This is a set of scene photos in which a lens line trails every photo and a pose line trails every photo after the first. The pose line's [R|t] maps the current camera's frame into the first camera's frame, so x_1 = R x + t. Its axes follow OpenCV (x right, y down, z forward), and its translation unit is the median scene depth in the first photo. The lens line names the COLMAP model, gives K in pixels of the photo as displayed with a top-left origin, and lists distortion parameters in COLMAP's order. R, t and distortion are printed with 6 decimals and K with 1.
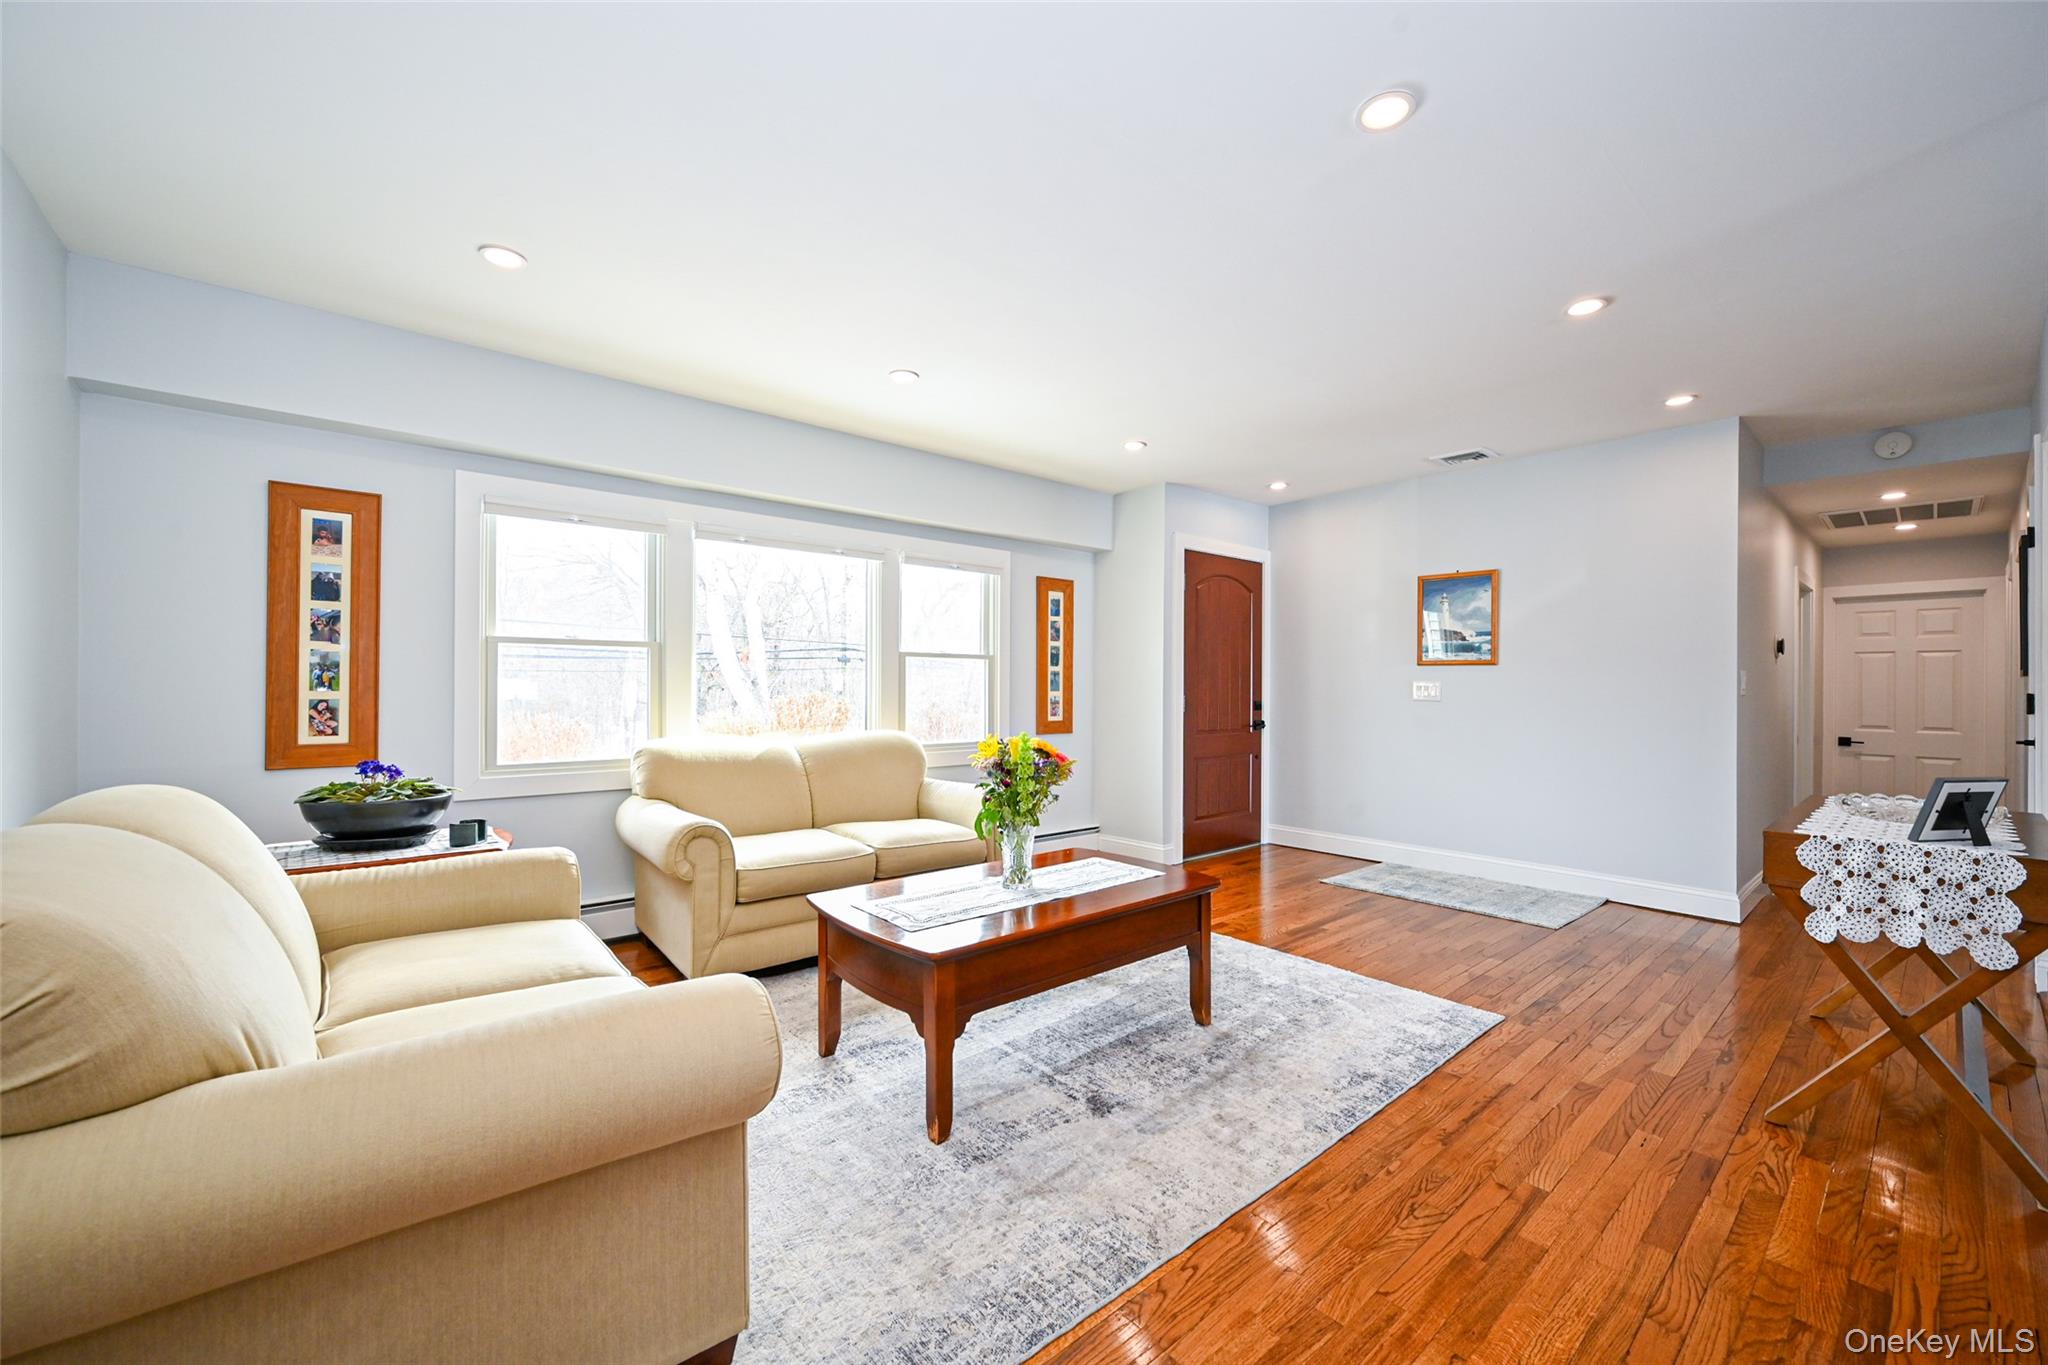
lens RADIAL K [[807.5, 0, 1028.9], [0, 807.5, 689.9], [0, 0, 1]] dist [0.001248, -0.000045]
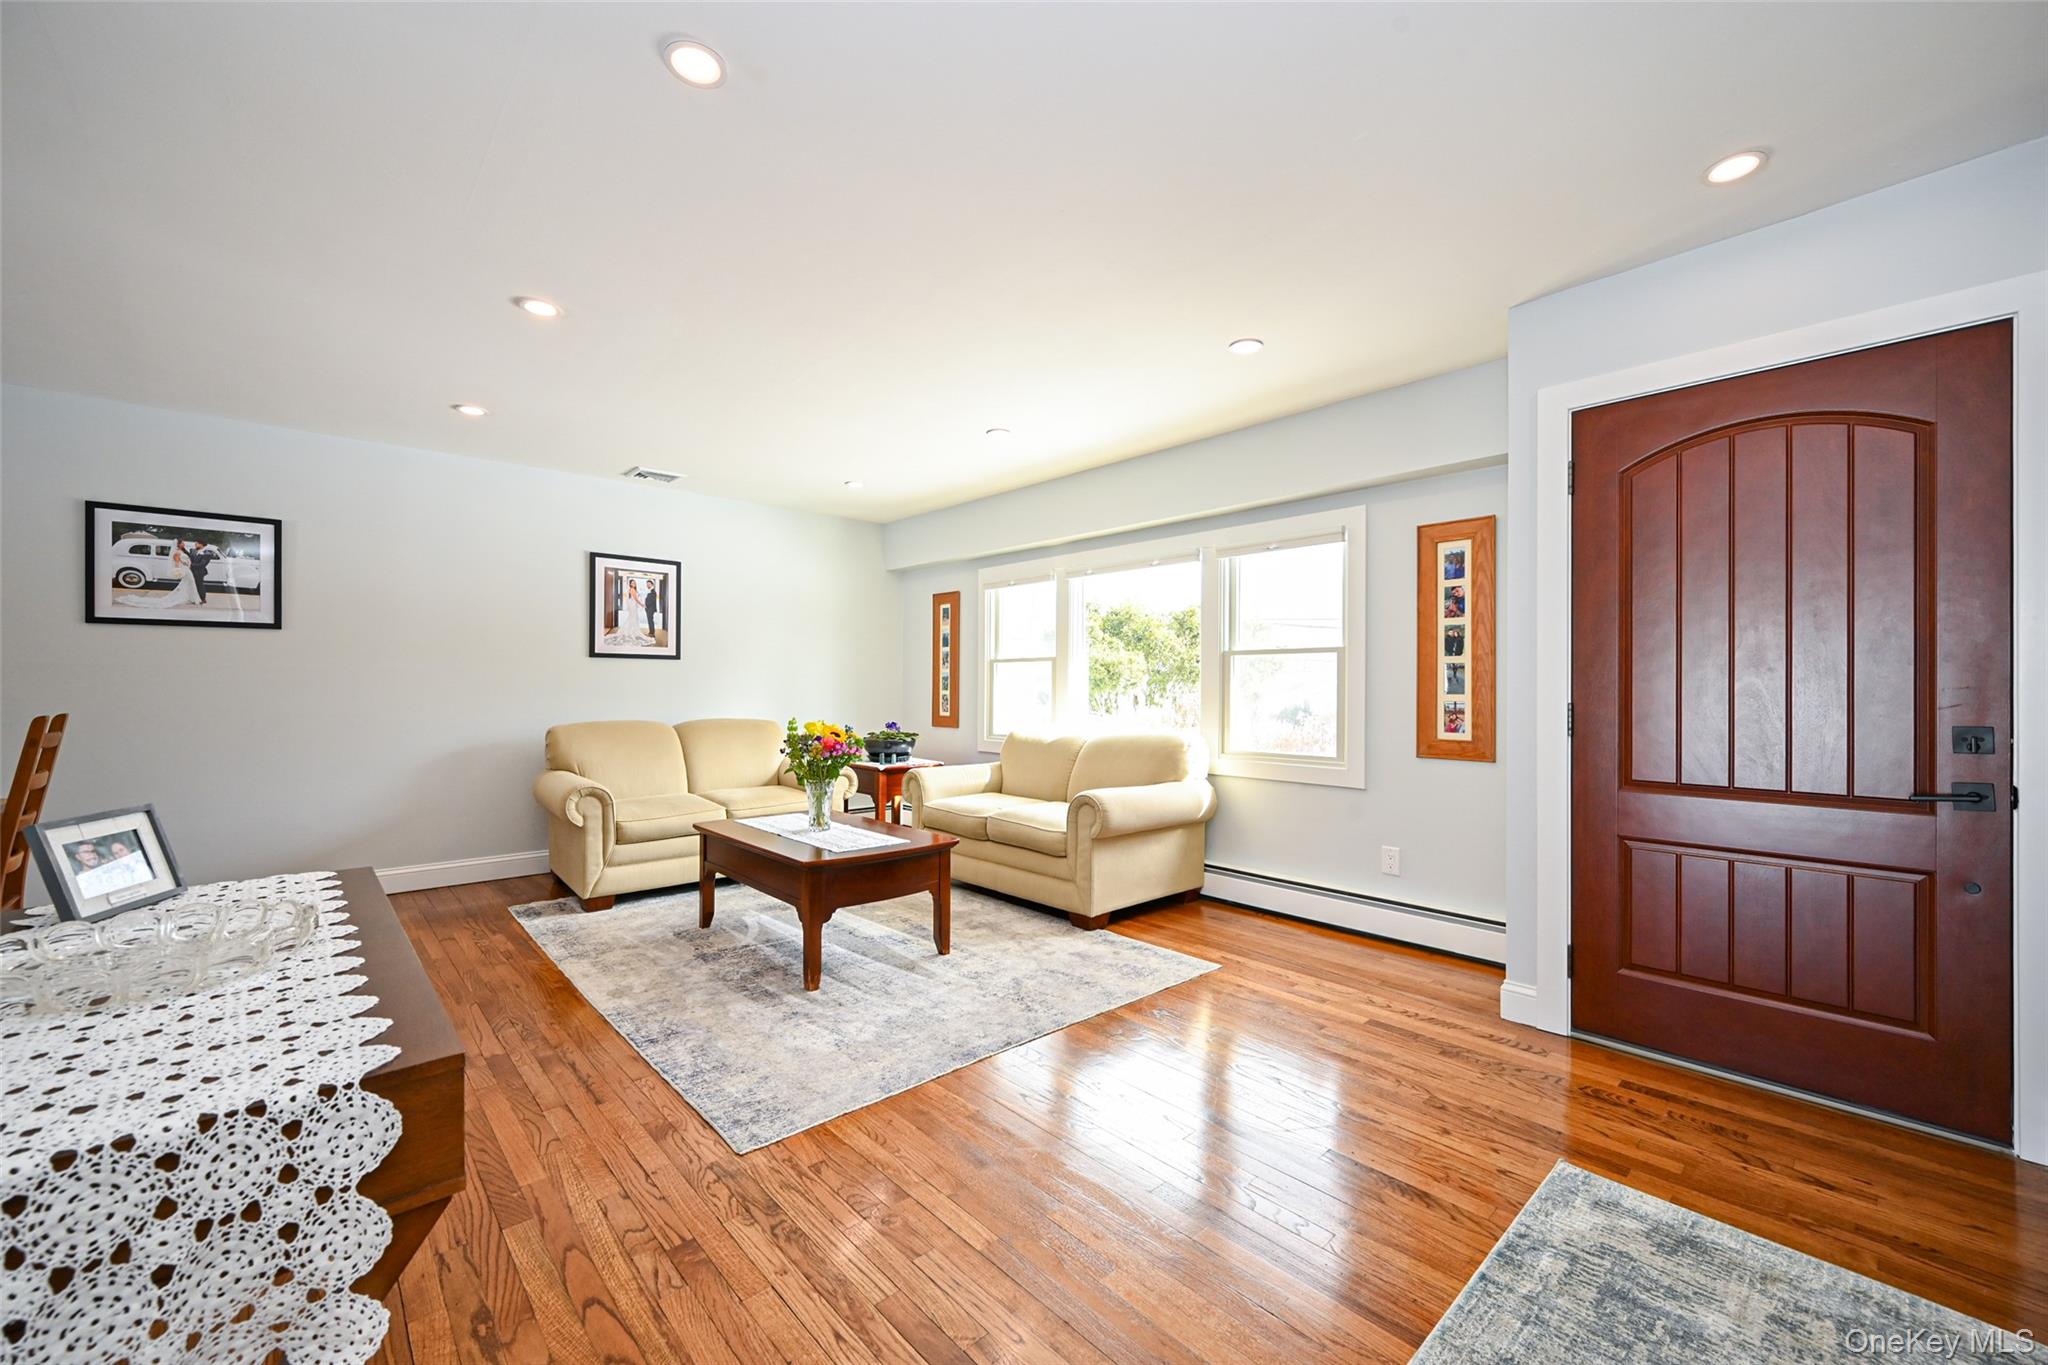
lens RADIAL K [[807.5, 0, 1027.5], [0, 807.5, 685.7], [0, 0, 1]] dist [0.001248, -0.000045]
pose [[0.029157, -0.007128, -0.999549, 1.850164], [-0.007507, 0.999945, -0.007349, 0.006385], [0.999547, 0.007718, 0.029102, 1.747482]]
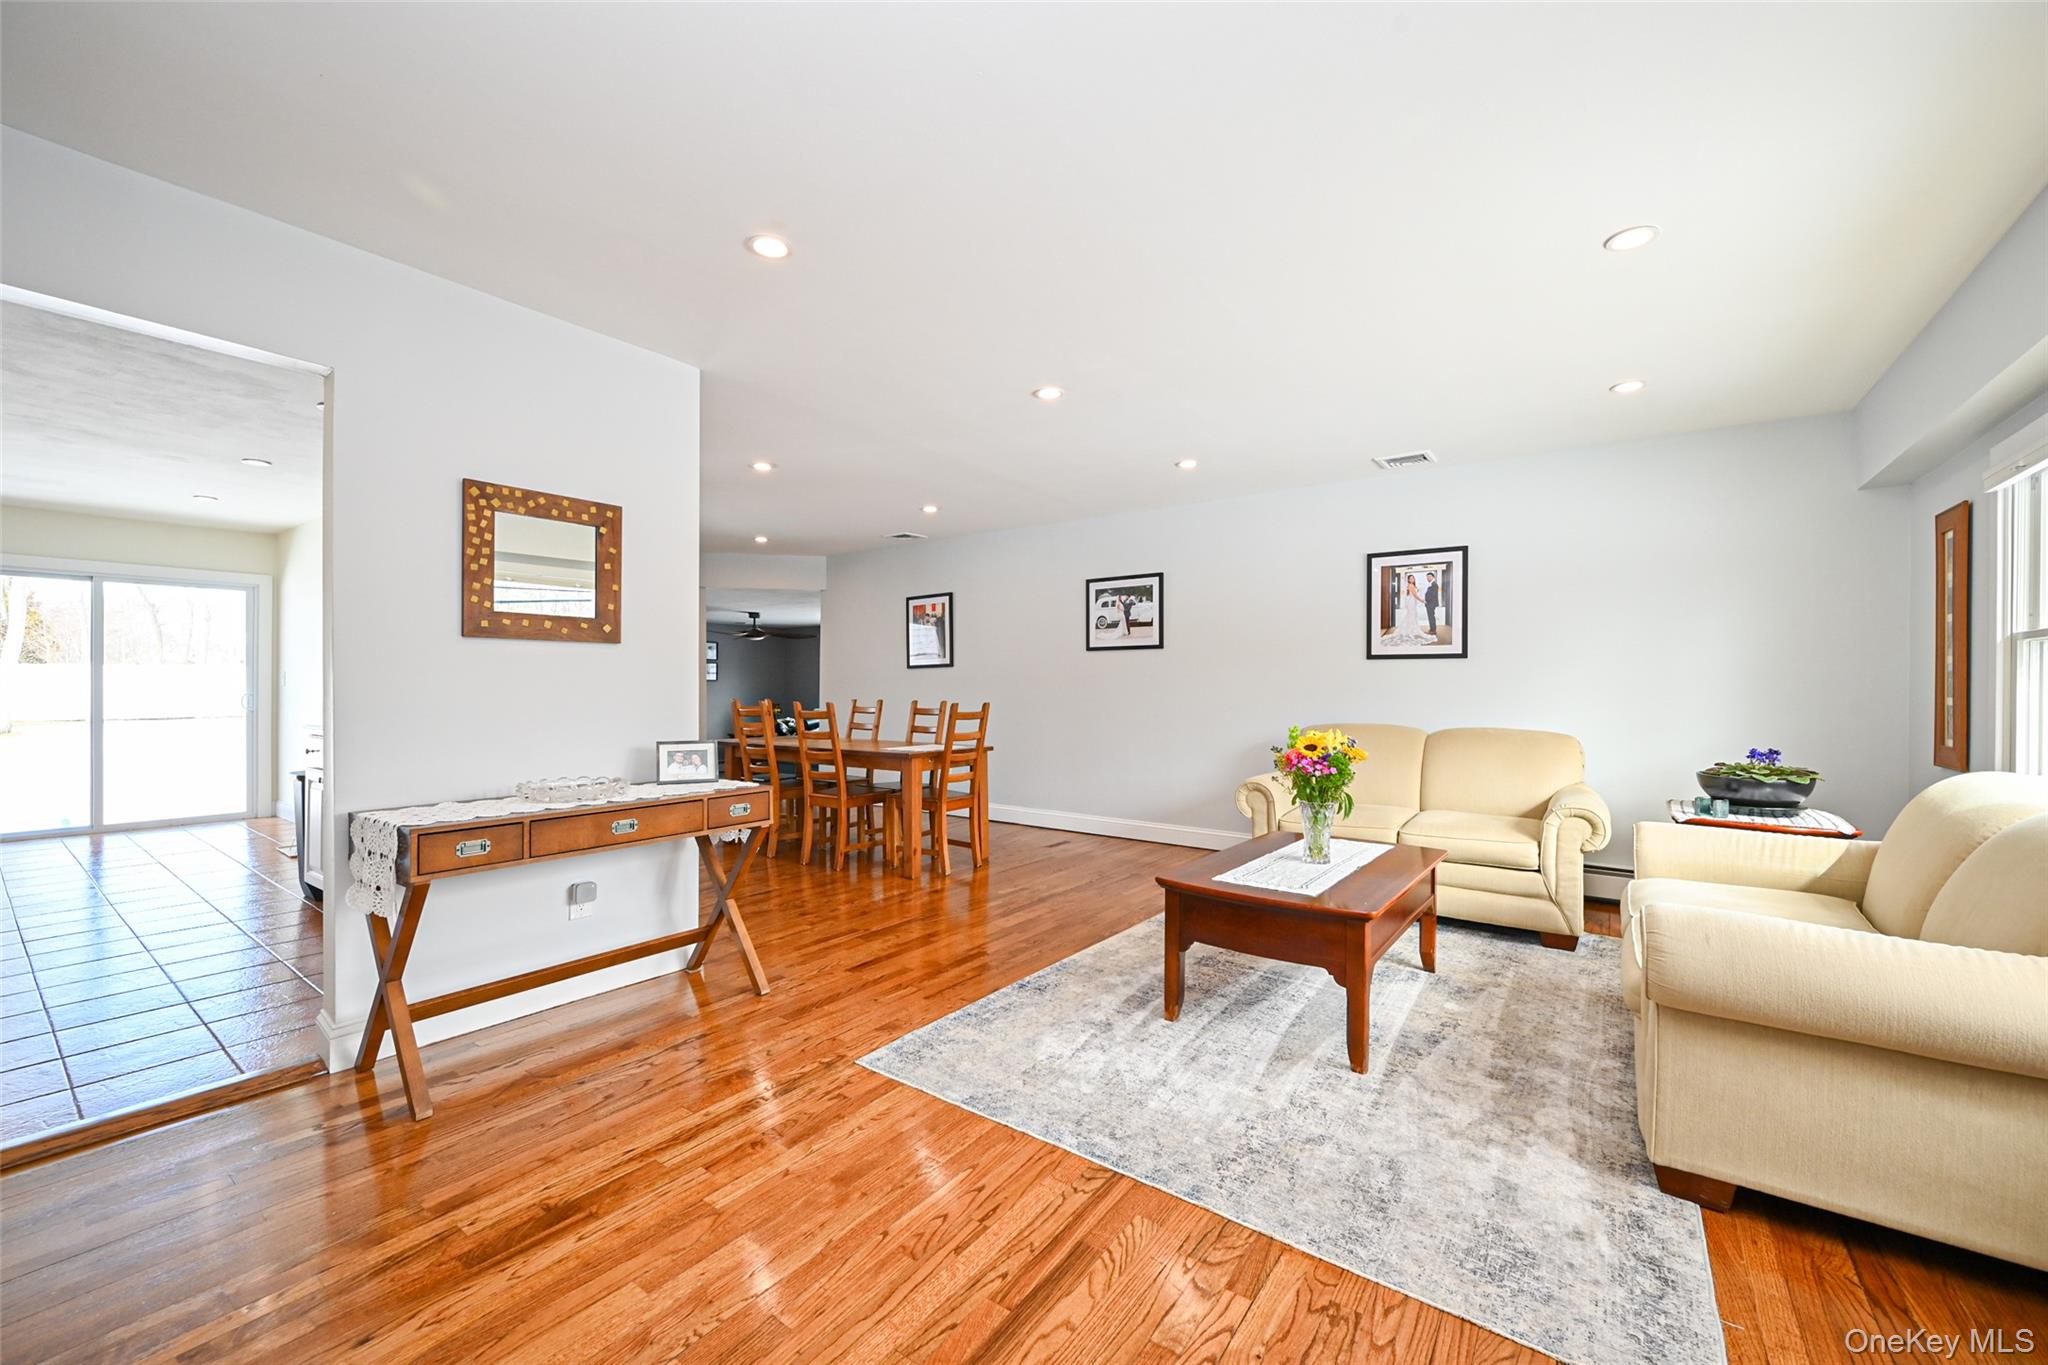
lens RADIAL K [[807.5, 0, 1019.7], [0, 807.5, 679.9], [0, 0, 1]] dist [0.001248, -0.000045]
pose [[-0.975136, -0.011110, -0.221330, 0.876520], [-0.010420, 0.999937, -0.004284, -0.005116], [0.221363, -0.001871, -0.975190, 2.694402]]
